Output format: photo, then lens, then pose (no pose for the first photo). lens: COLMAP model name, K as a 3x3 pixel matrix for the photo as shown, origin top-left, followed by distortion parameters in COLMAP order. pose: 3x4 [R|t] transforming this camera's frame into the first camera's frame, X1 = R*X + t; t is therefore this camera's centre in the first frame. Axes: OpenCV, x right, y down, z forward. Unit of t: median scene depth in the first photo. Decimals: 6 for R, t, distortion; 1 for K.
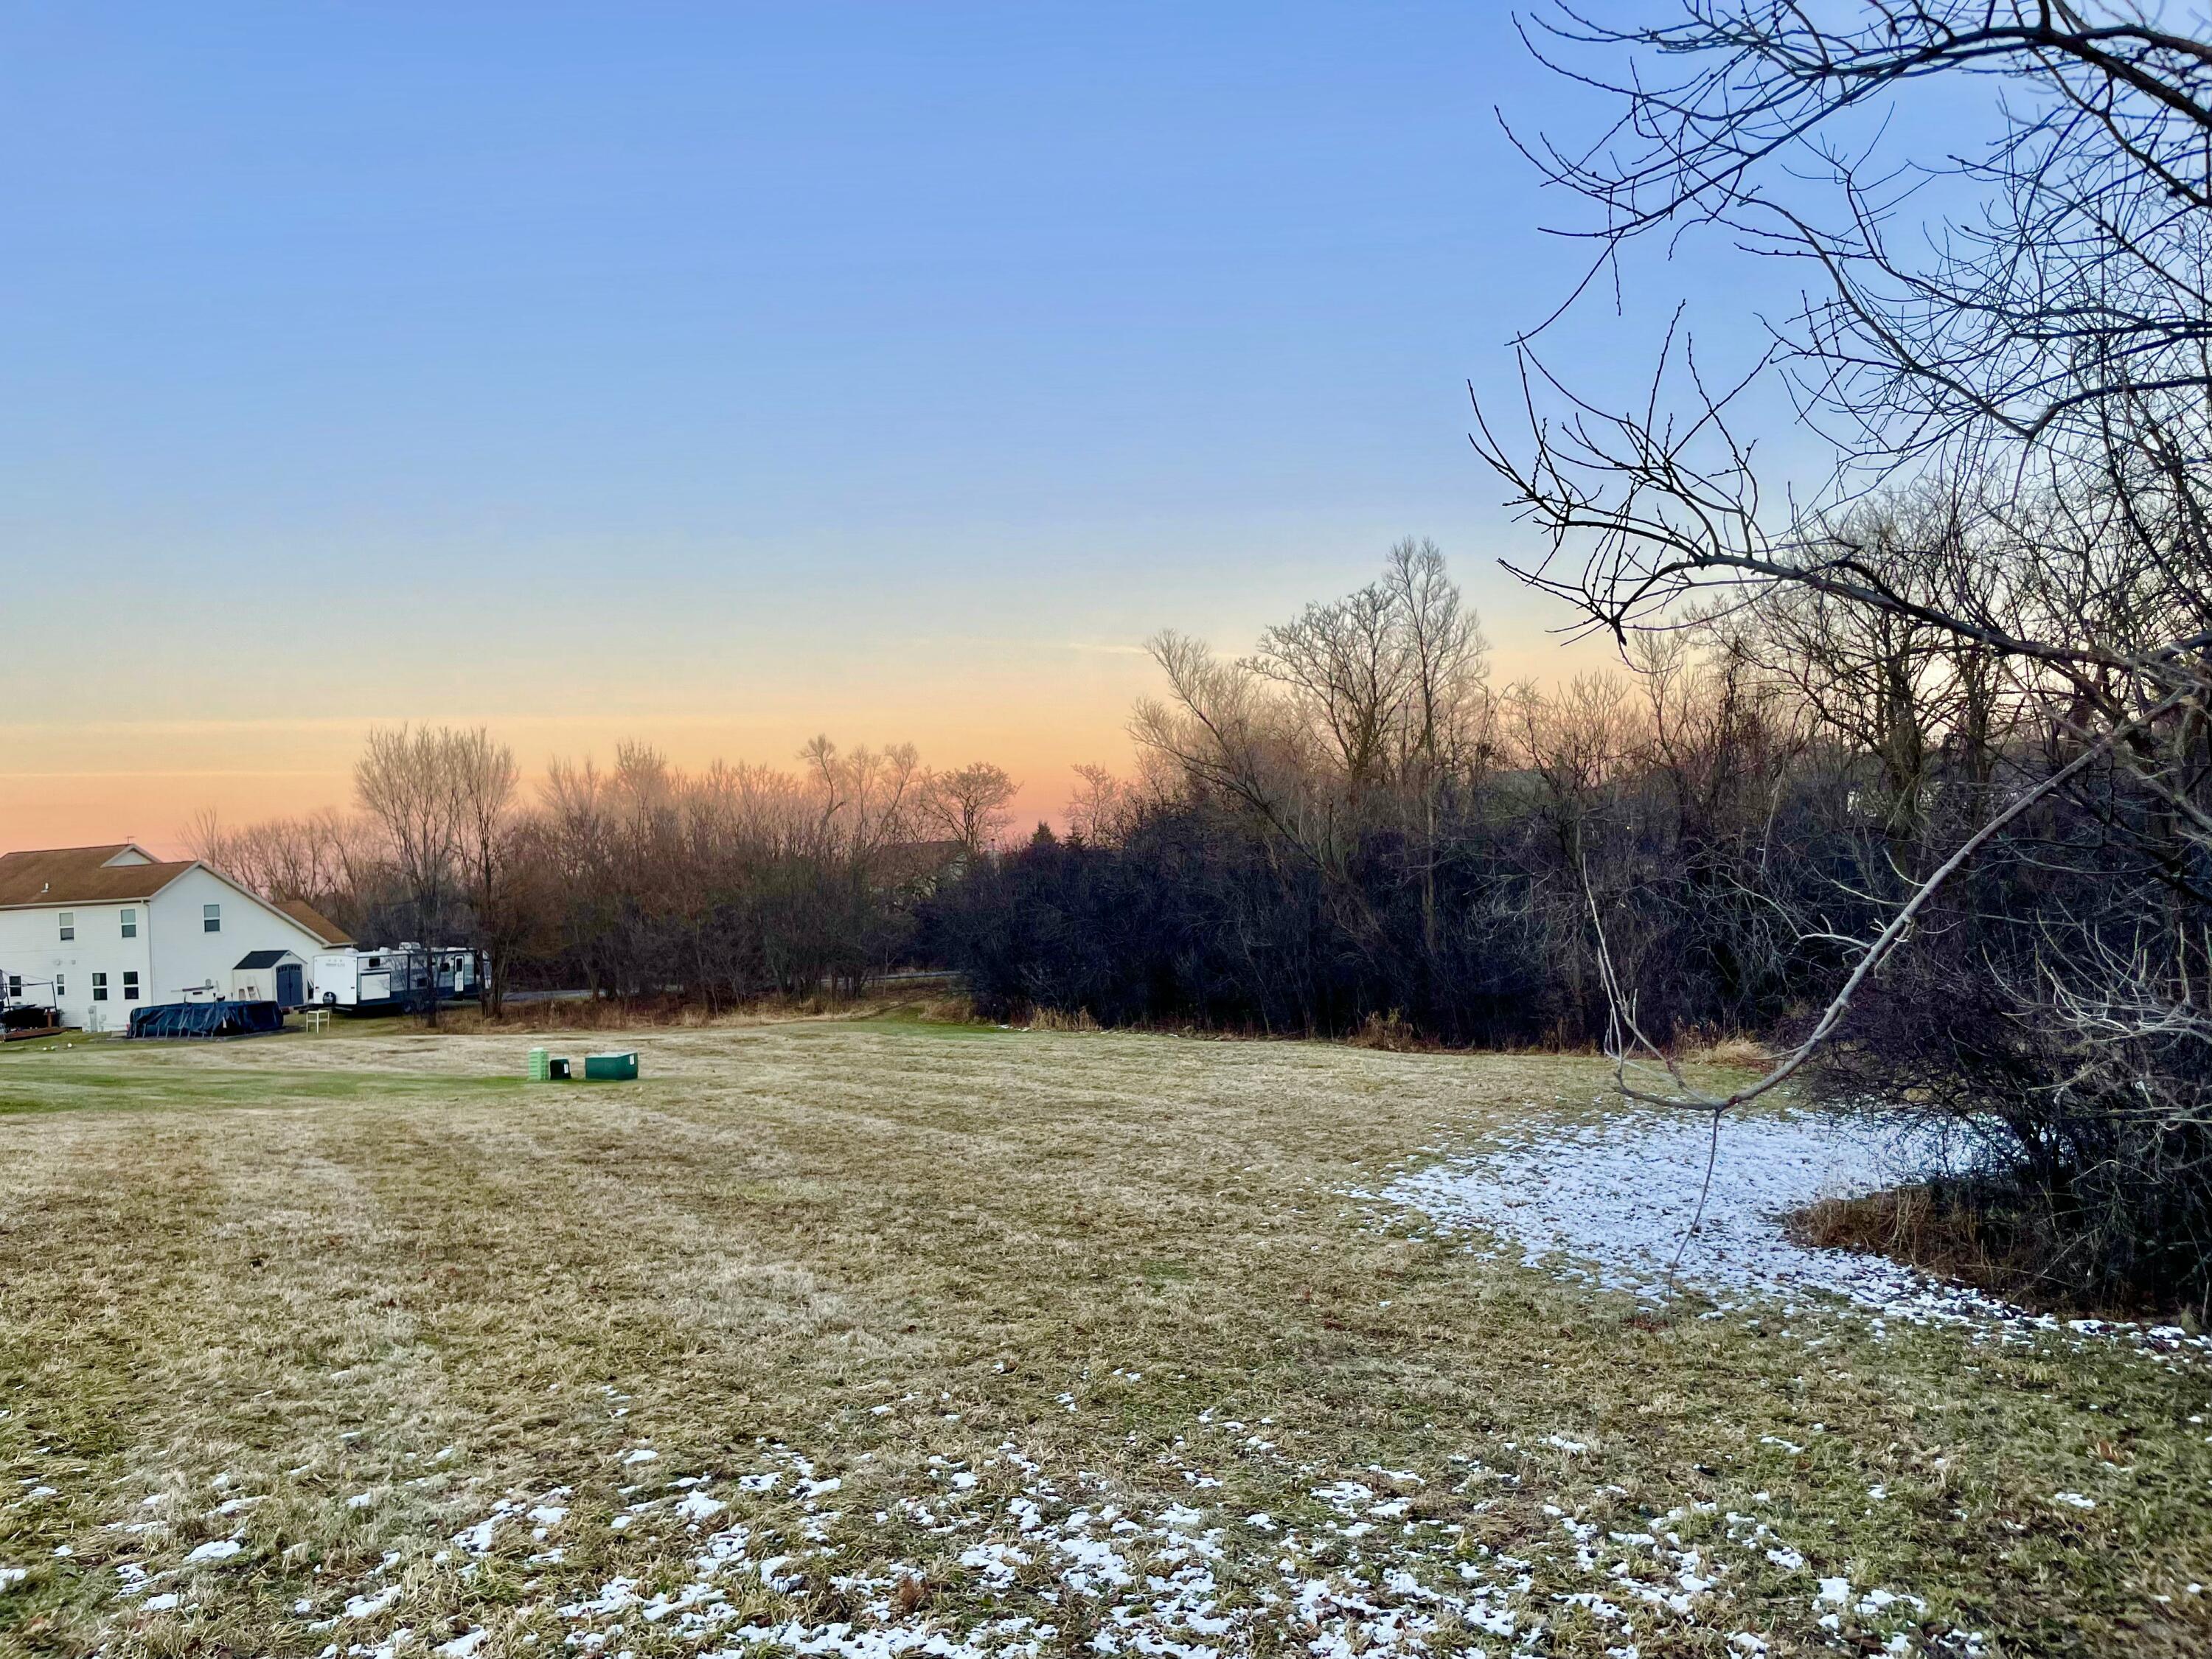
lens RADIAL K [[1660.4, 0, 1095.7], [0, 1660.4, 819.6], [0, 0, 1]] dist [0.006029, -0.002679]
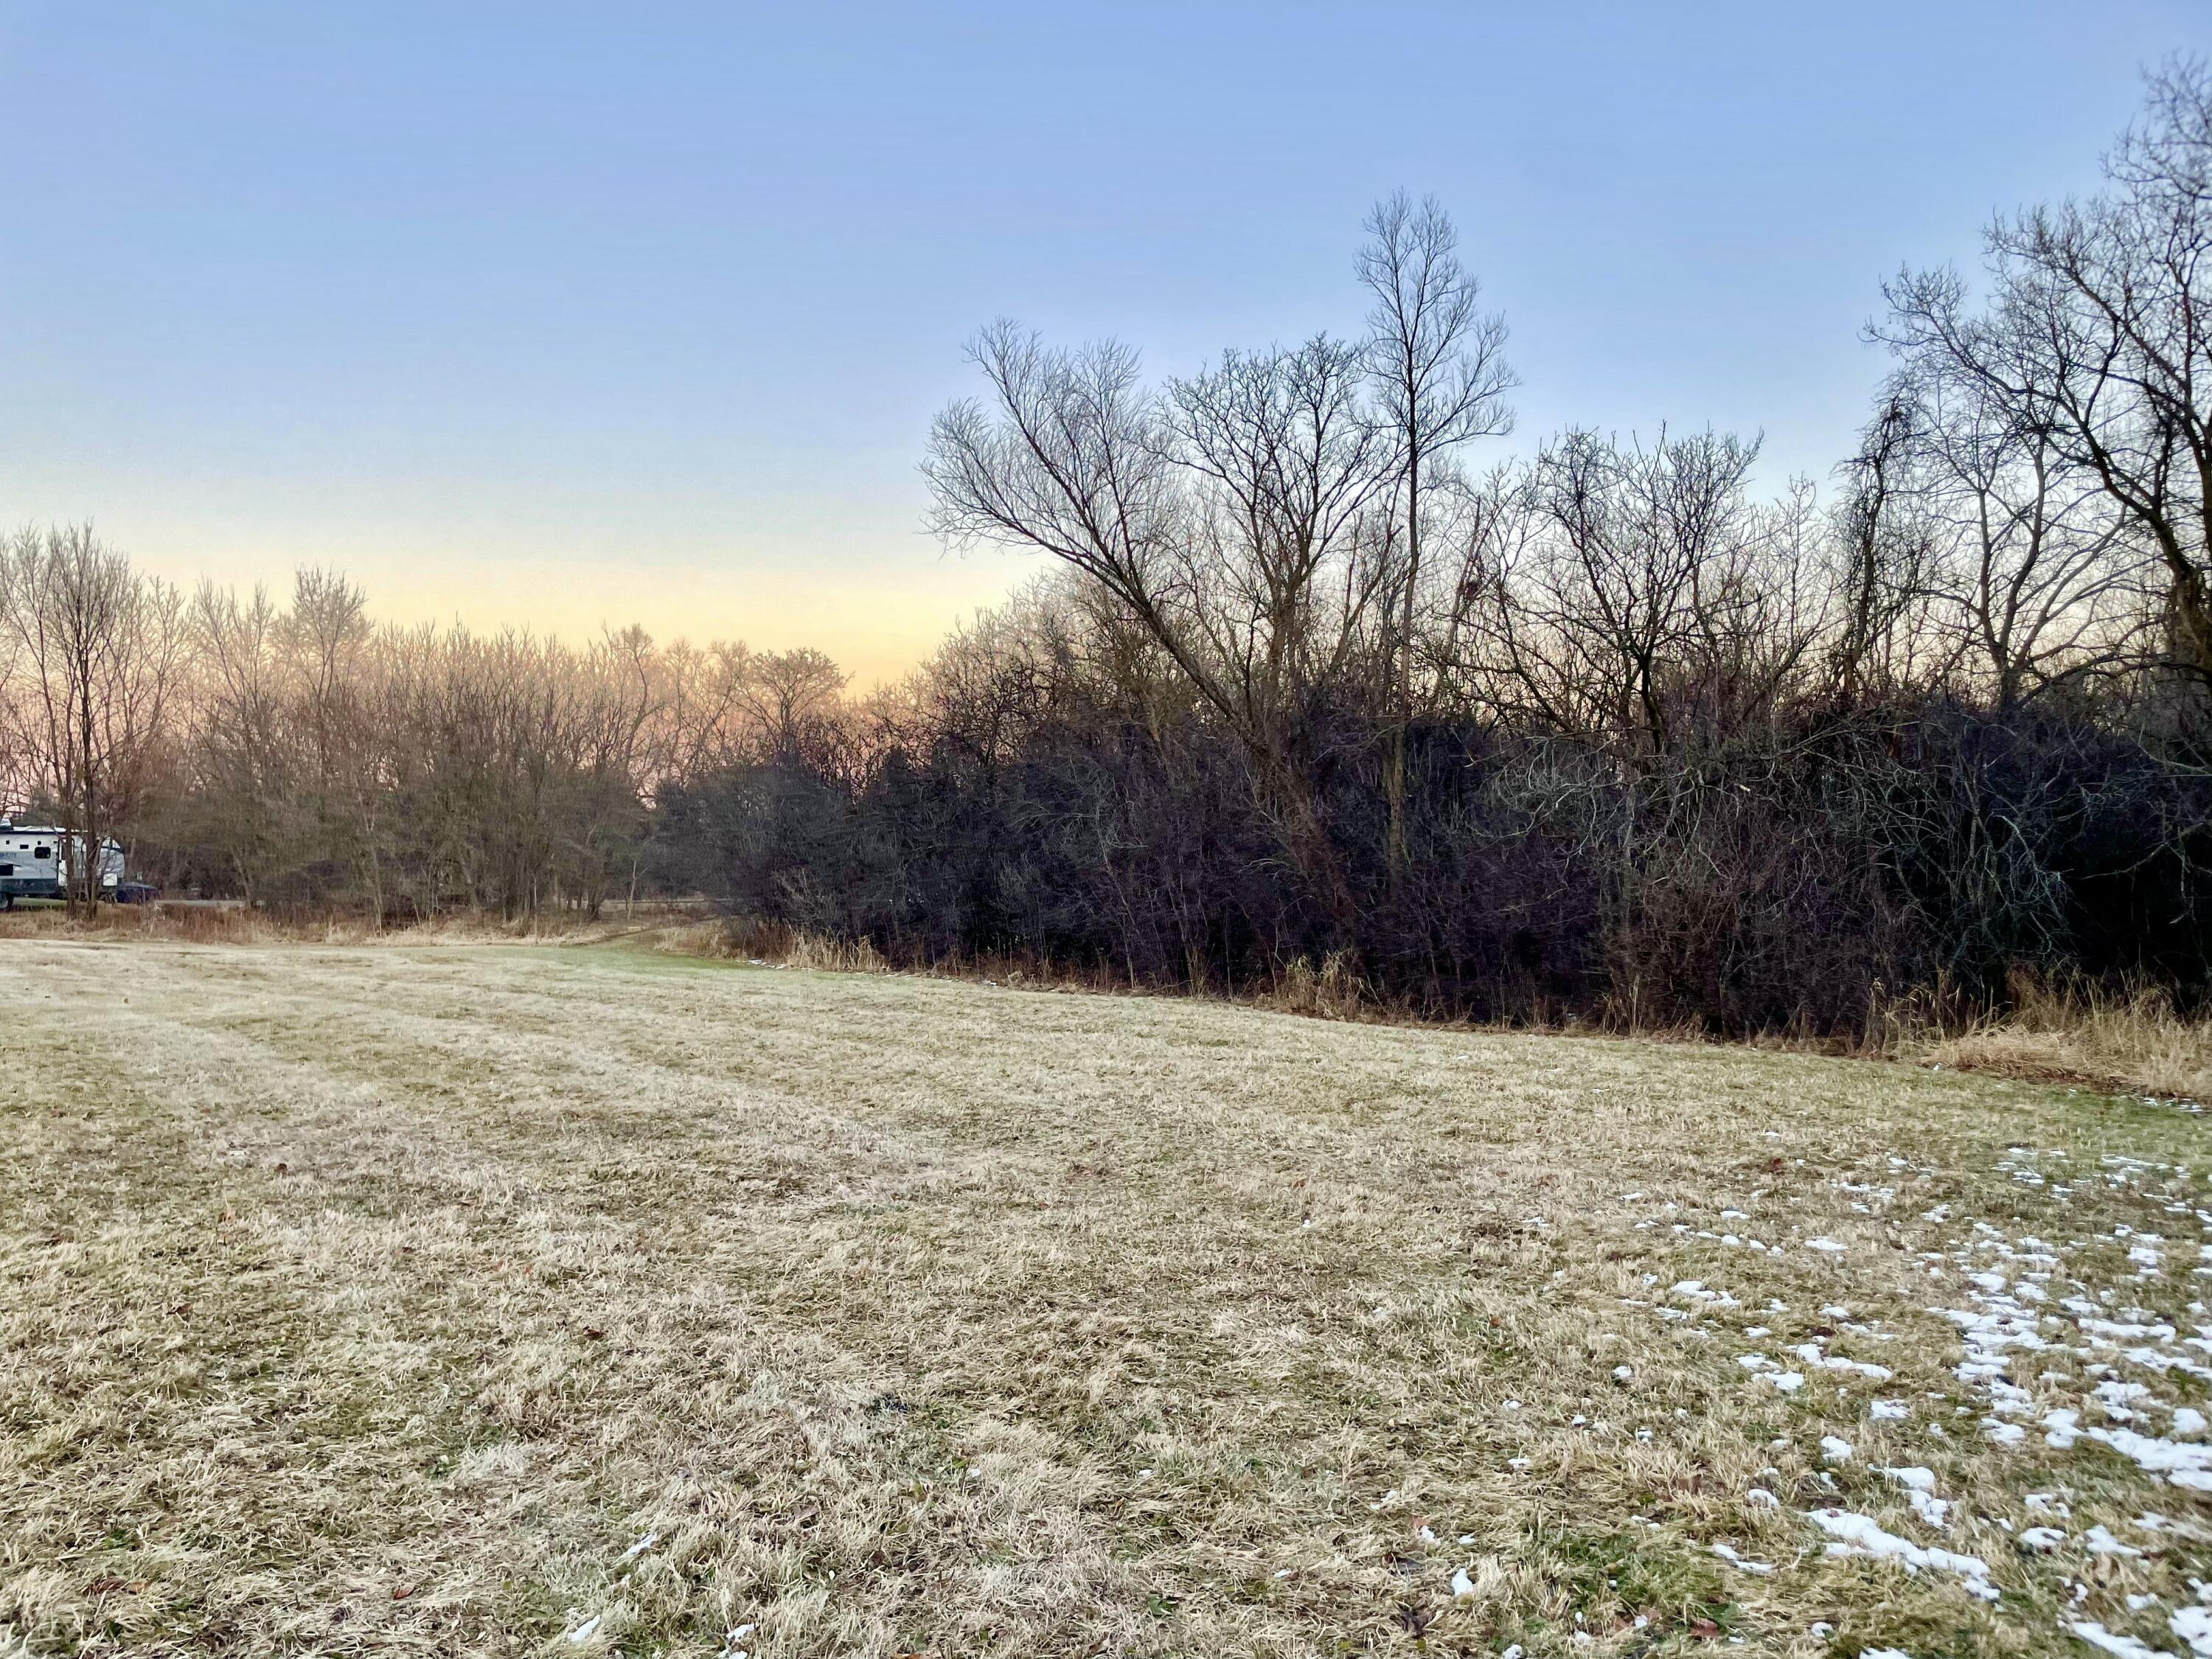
lens RADIAL K [[1660.4, 0, 1113.2], [0, 1660.4, 833.2], [0, 0, 1]] dist [0.006029, -0.002679]
pose [[0.995489, 0.051241, 0.079856, 0.030295], [-0.053632, 0.998165, 0.028096, 0.037641], [-0.078270, -0.032252, 0.996410, 0.259697]]
